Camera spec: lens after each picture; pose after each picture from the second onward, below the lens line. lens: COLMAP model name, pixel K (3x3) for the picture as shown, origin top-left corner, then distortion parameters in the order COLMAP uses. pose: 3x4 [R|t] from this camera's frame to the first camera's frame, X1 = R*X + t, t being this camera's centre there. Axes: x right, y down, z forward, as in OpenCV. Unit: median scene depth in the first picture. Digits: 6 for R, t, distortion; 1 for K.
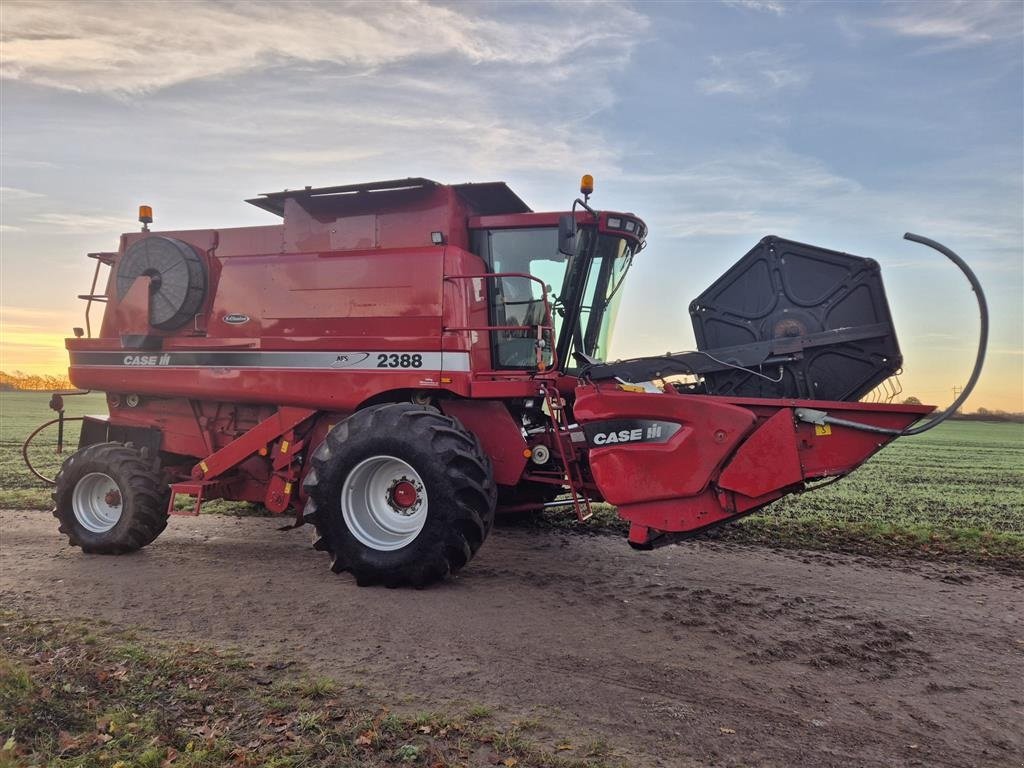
lens RADIAL K [[685.2, 0, 515.4], [0, 685.2, 388.9], [0, 0, 1]] dist [0.071190, -0.045377]
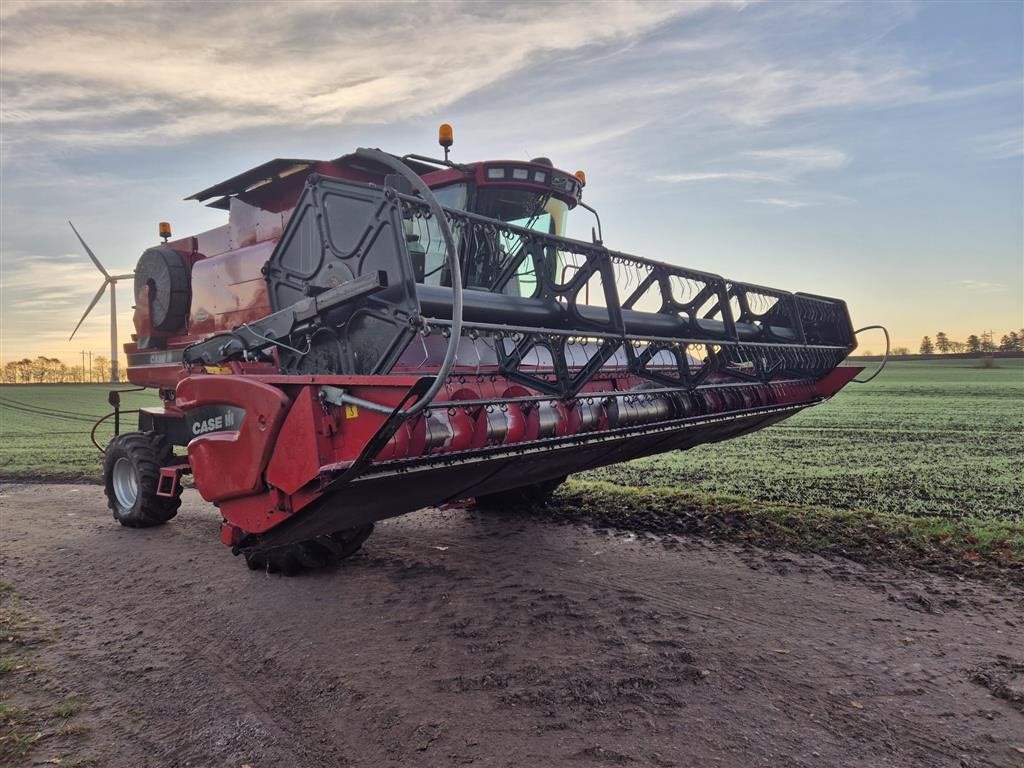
lens RADIAL K [[685.2, 0, 516.2], [0, 685.2, 382.9], [0, 0, 1]] dist [0.071190, -0.045377]
pose [[0.922401, -0.045018, -0.383602, 0.522571], [0.055773, 0.998299, 0.016955, 0.013271], [0.382186, -0.037034, 0.923343, 0.196282]]
